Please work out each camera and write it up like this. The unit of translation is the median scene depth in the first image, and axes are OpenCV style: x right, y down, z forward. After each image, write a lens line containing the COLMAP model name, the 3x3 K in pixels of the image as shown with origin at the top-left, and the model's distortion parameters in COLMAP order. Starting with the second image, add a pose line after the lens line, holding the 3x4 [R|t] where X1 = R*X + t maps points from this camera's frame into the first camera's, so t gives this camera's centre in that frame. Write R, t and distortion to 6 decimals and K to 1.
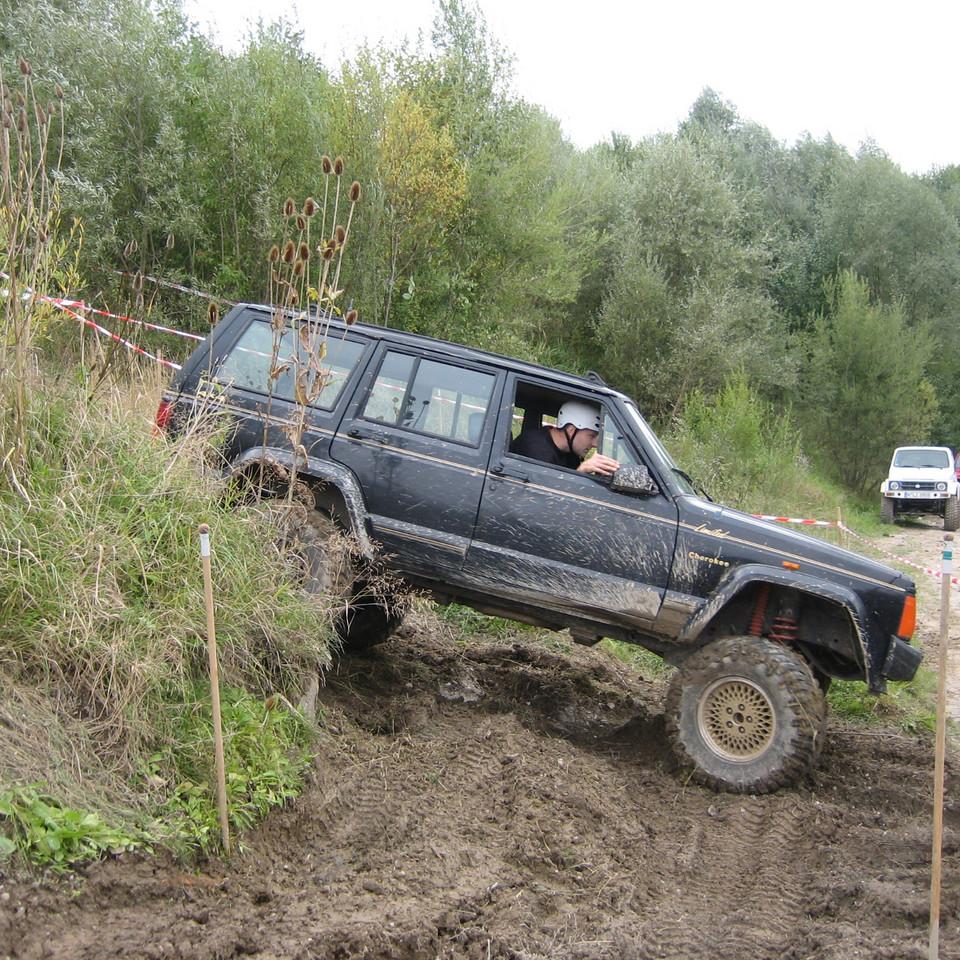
lens RADIAL K [[1342.3, 0, 478.6], [0, 1342.3, 465.8], [0, 0, 1]] dist [-0.145717, 0.193963]
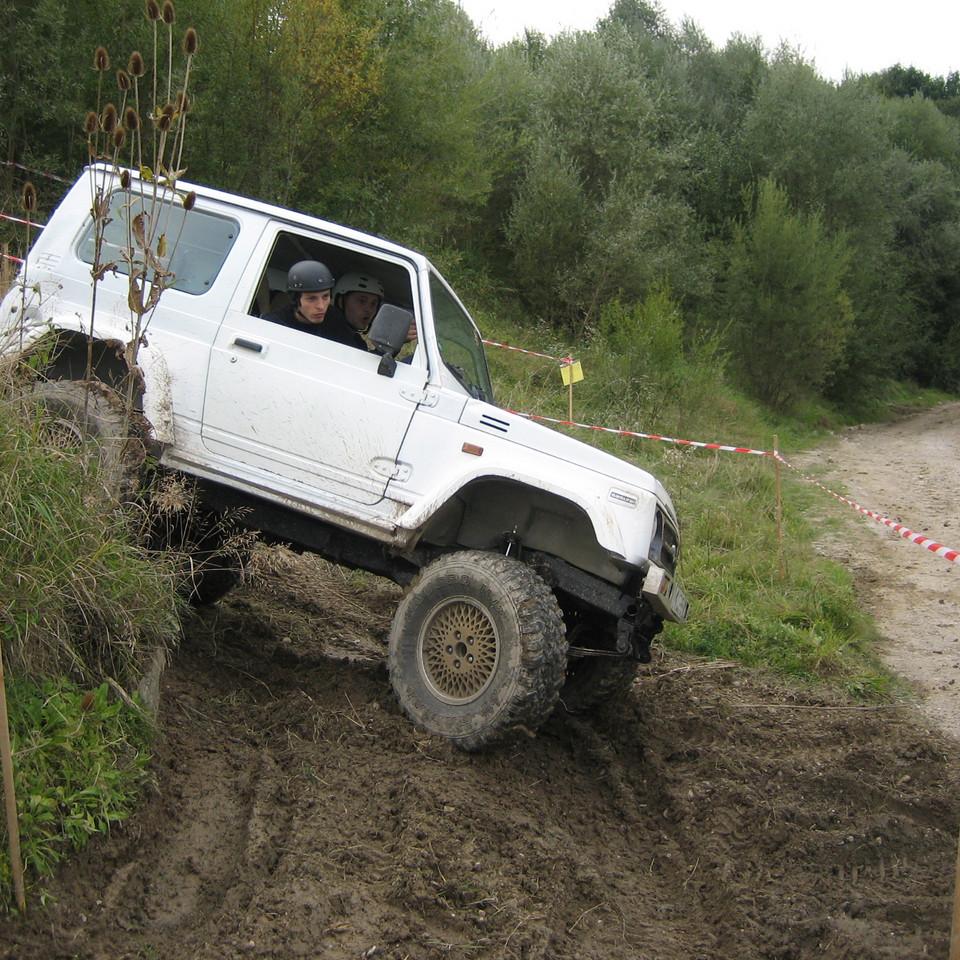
lens RADIAL K [[1342.3, 0, 478.6], [0, 1342.3, 465.8], [0, 0, 1]] dist [-0.145717, 0.193963]
pose [[0.997513, 0.010068, 0.069764, 0.016164], [-0.015039, 0.997355, 0.071112, -0.018567], [-0.068863, -0.071984, 0.995026, 0.231308]]
